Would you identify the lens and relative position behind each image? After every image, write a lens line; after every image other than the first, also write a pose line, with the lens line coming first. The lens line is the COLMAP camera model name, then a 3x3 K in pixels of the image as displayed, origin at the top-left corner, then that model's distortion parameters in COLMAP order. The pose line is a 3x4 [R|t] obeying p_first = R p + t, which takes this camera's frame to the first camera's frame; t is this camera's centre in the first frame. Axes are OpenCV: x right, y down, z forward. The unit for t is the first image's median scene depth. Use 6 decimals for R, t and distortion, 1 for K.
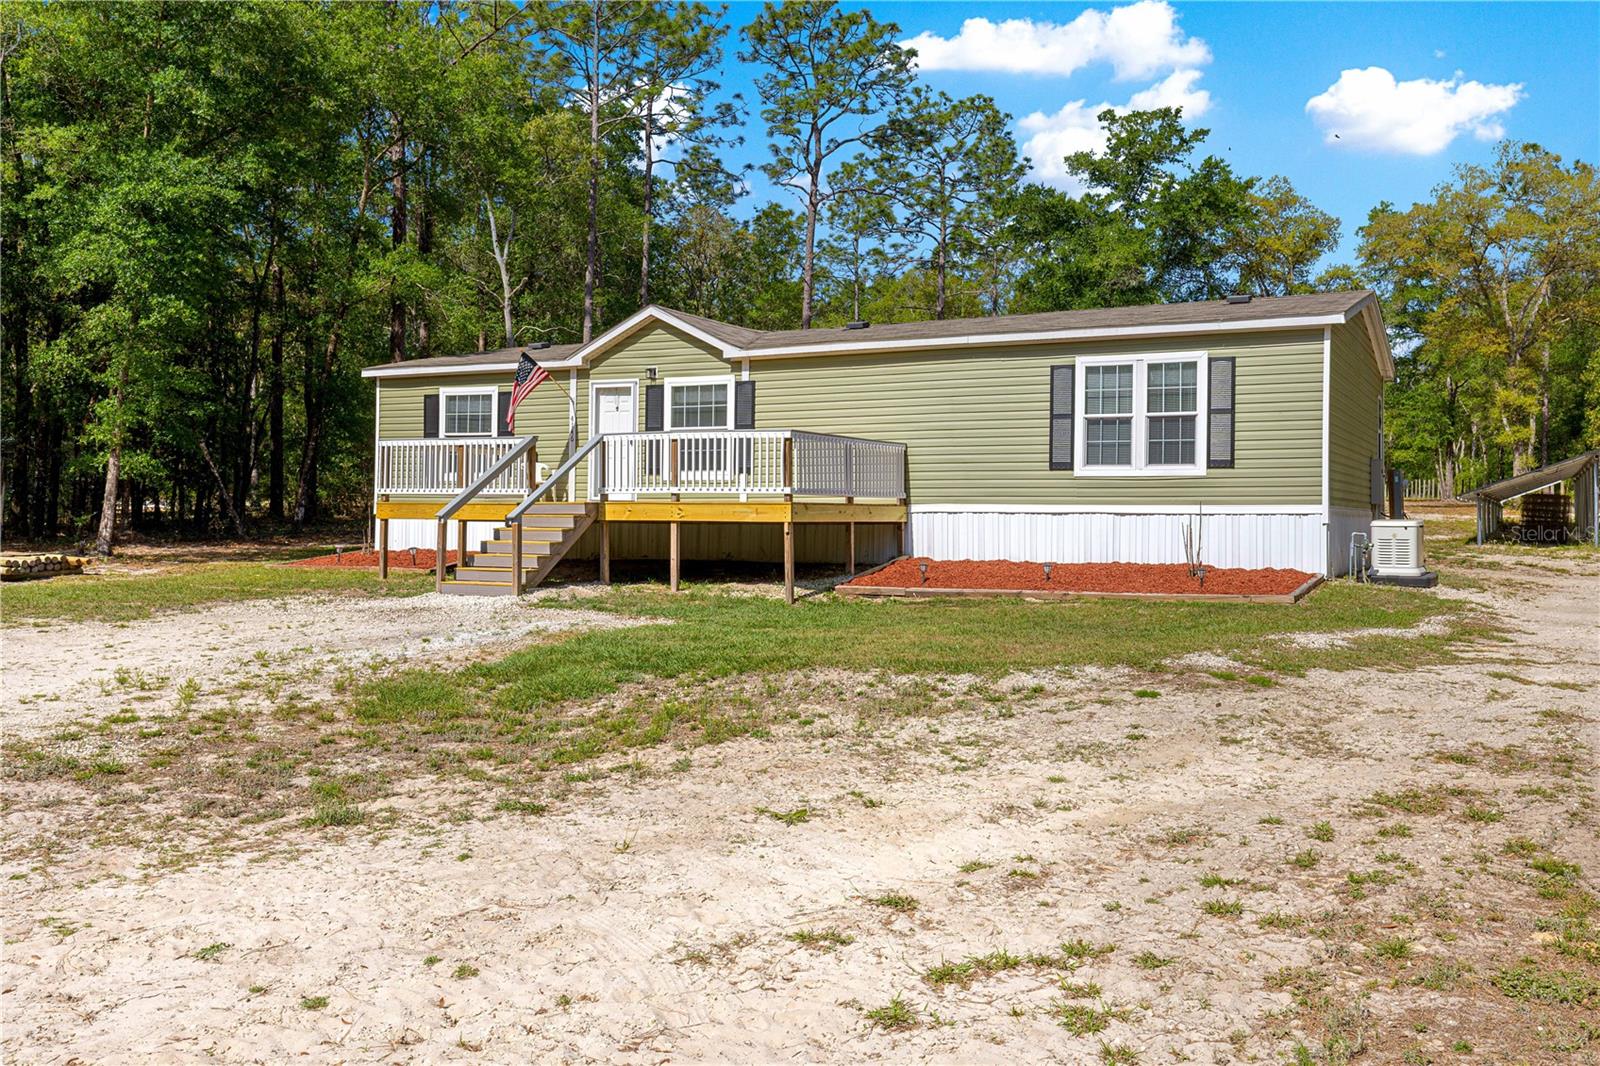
lens RADIAL K [[1338.9, 0, 800.0], [0, 1338.9, 533.0], [0, 0, 1]] dist [-0.007663, -0.002707]
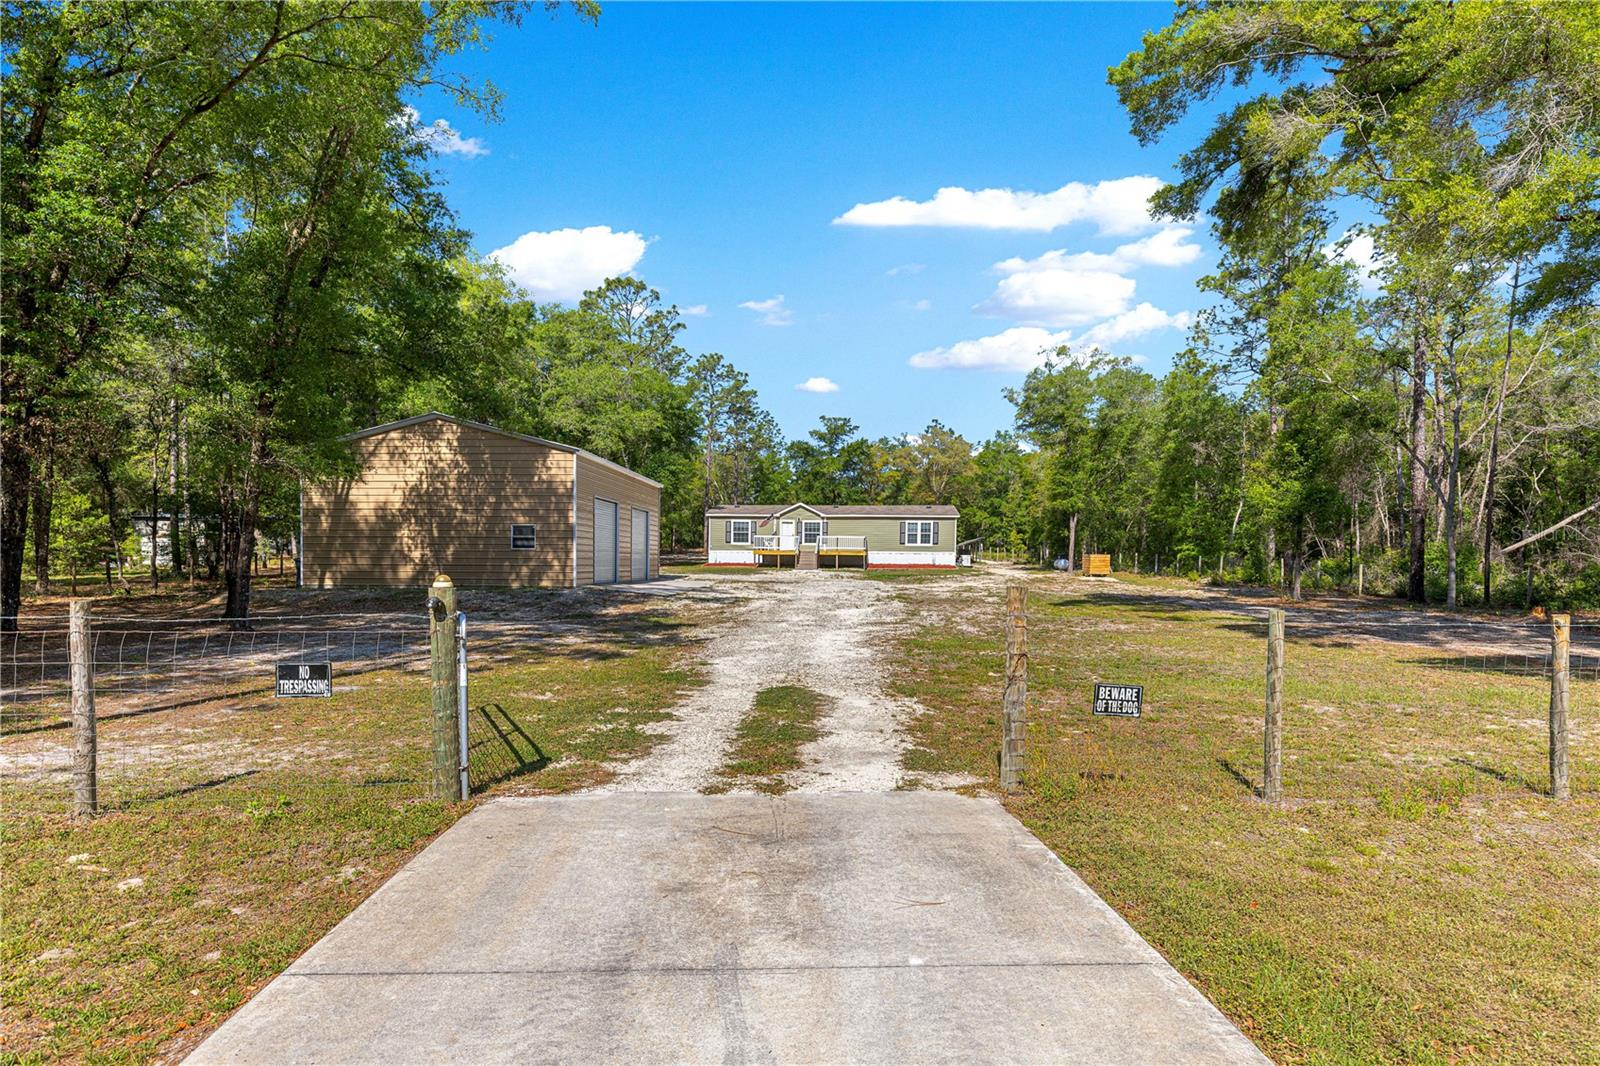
lens RADIAL K [[854.2, 0, 800.0], [0, 854.2, 533.0], [0, 0, 1]] dist [-0.000048, -0.000007]
pose [[0.920021, 0.014895, 0.391585, -1.313261], [0.002642, 0.999019, -0.044207, 0.044565], [-0.391859, 0.041706, 0.919079, -1.622103]]
